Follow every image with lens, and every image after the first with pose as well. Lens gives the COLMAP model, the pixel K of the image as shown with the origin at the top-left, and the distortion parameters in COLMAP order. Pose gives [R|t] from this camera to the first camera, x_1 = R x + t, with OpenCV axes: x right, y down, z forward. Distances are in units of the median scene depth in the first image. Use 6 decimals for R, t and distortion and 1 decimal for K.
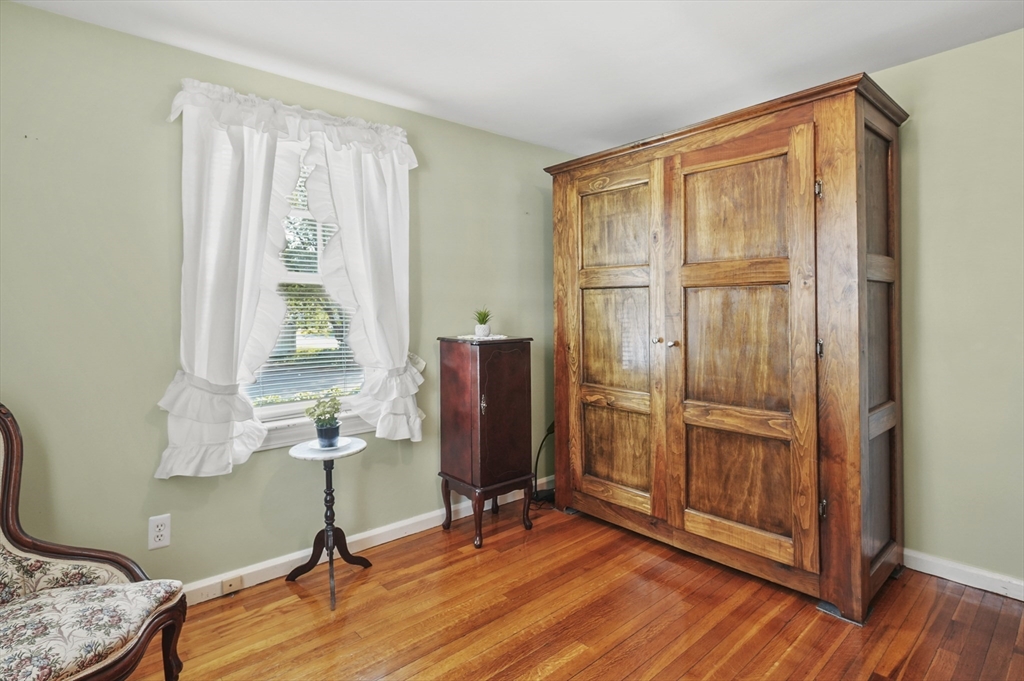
lens RADIAL K [[530.3, 0, 512.1], [0, 530.3, 307.7], [0, 0, 1]] dist [-0.000939, -0.000038]
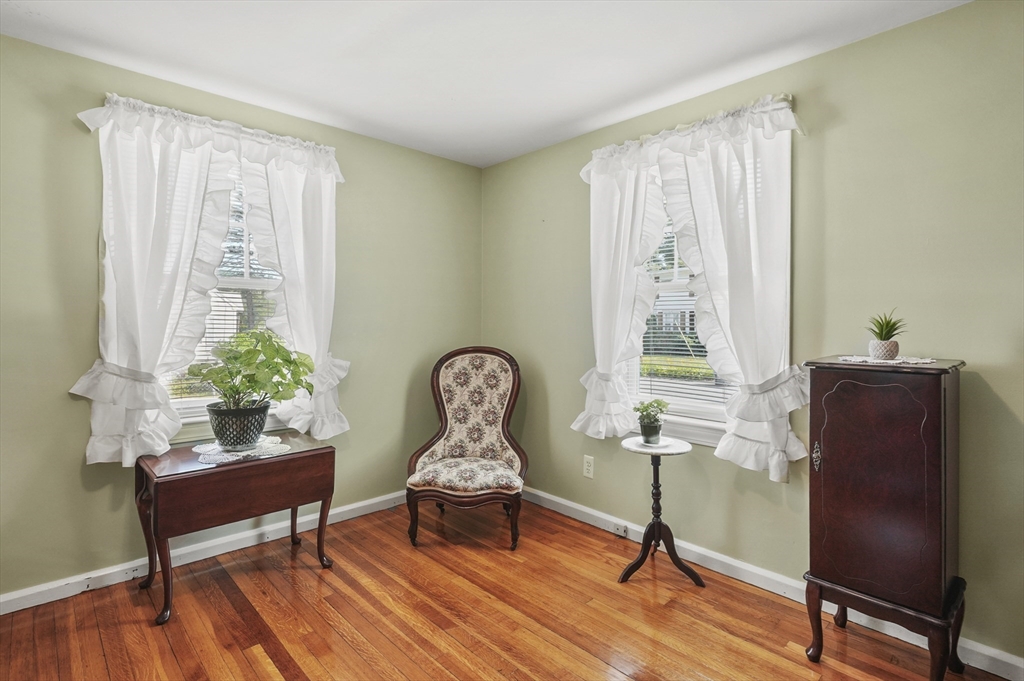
lens RADIAL K [[504.1, 0, 511.5], [0, 504.1, 319.7], [0, 0, 1]] dist [0.000812, -0.000049]
pose [[0.035089, 0.003520, -0.999378, 0.649125], [0.003195, 0.999988, 0.003634, 0.007783], [0.999379, -0.003320, 0.035077, 0.662599]]
